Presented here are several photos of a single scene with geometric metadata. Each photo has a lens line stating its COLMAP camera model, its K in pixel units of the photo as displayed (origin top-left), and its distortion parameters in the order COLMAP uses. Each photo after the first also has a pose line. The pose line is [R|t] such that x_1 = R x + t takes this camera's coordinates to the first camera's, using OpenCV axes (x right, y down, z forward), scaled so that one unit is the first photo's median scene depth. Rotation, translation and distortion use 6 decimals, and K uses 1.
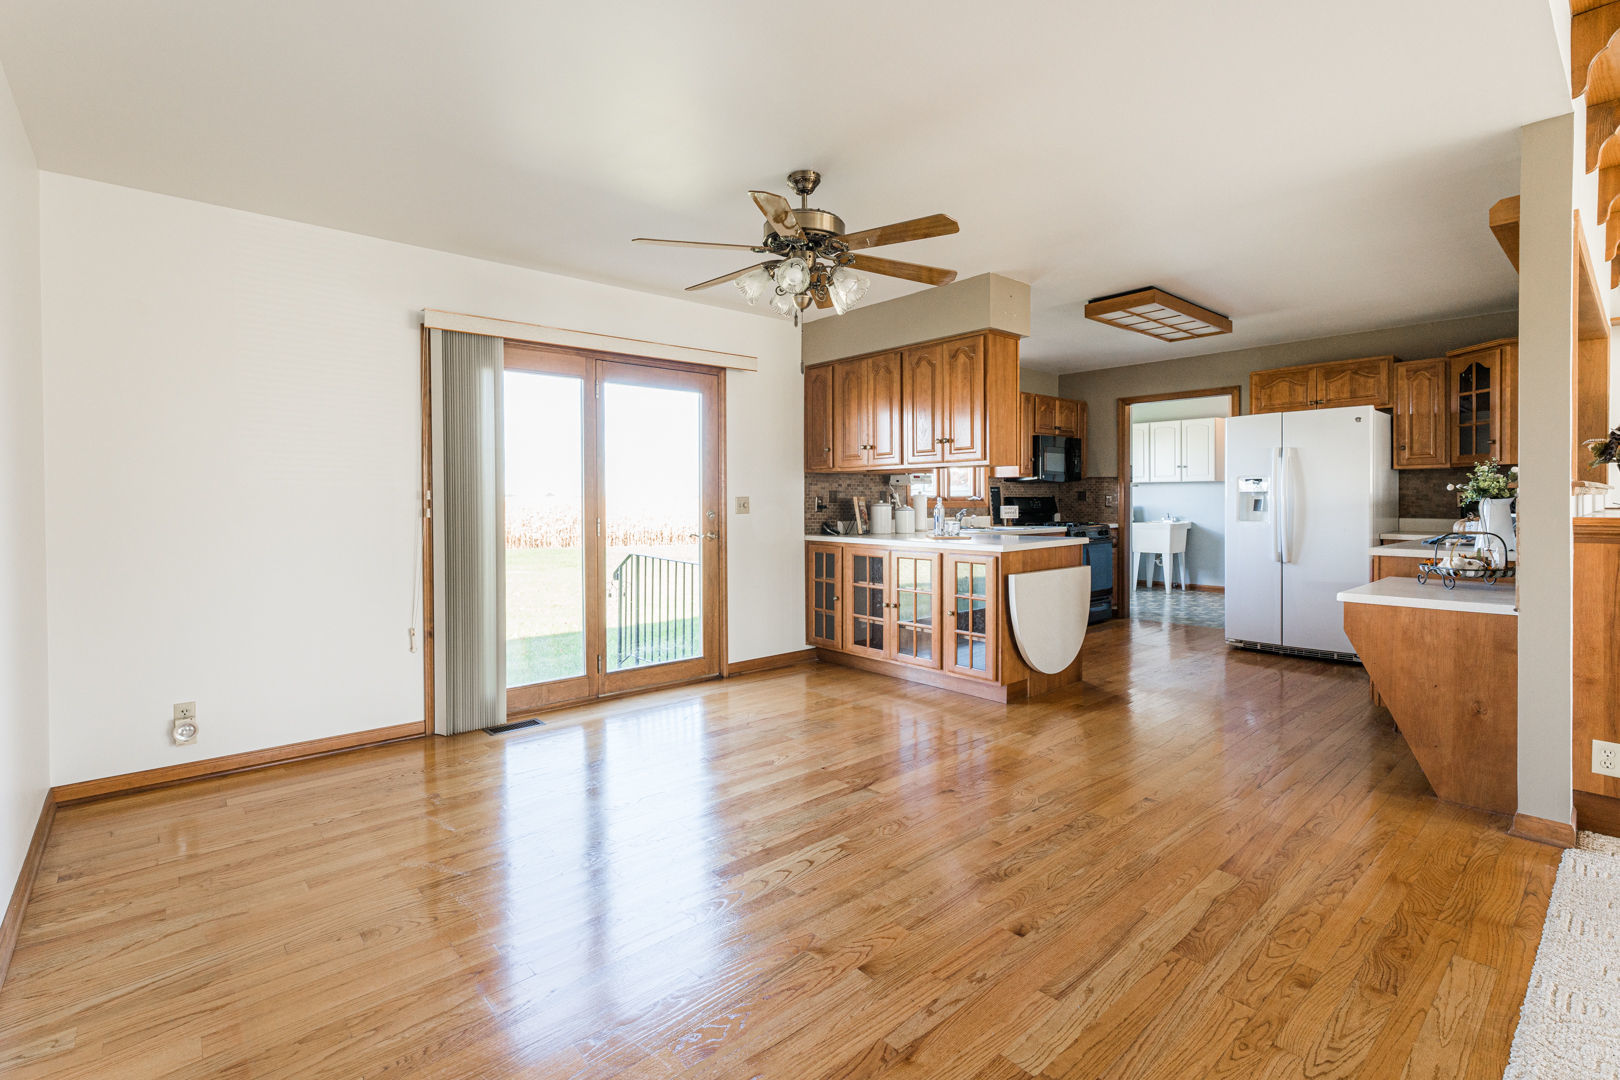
lens RADIAL K [[739.7, 0, 792.3], [0, 739.7, 513.0], [0, 0, 1]] dist [0.001464, 0.000074]
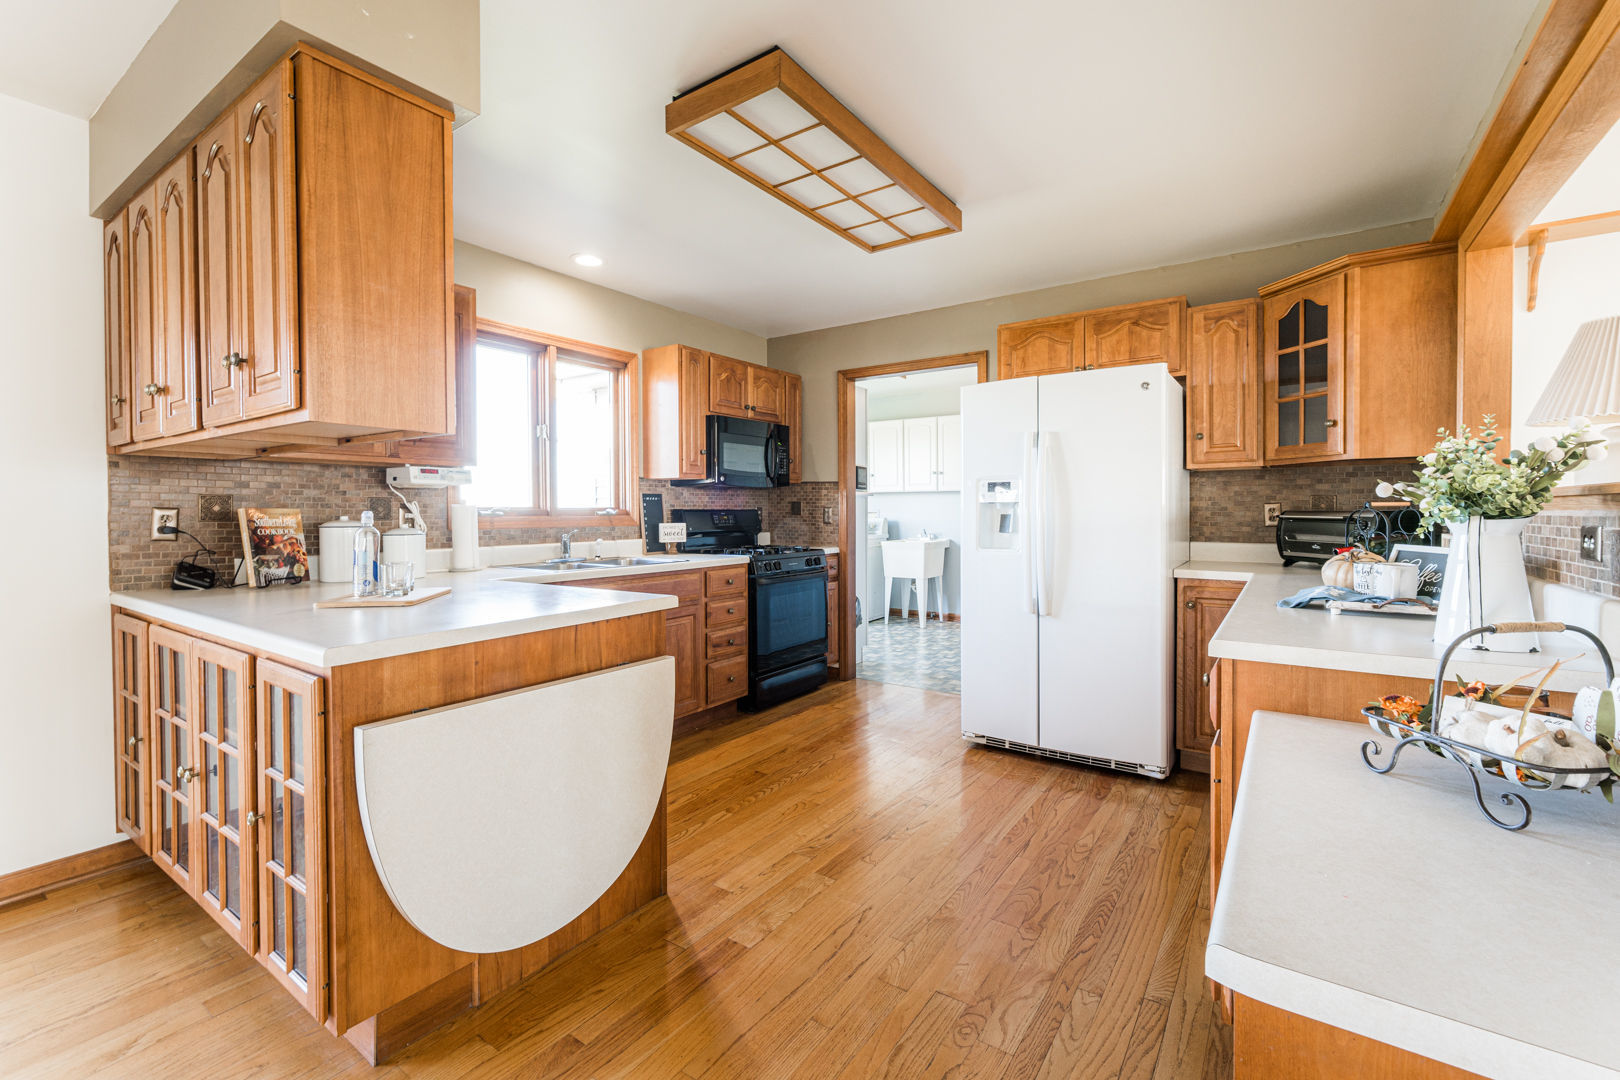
lens RADIAL K [[700.1, 0, 810.2], [0, 700.1, 525.1], [0, 0, 1]] dist [-0.003672, -0.000404]
pose [[0.967844, -0.003975, 0.251519, 0.314287], [0.003322, 0.999990, 0.003019, -0.011364], [-0.251529, -0.002087, 0.967848, 0.458548]]
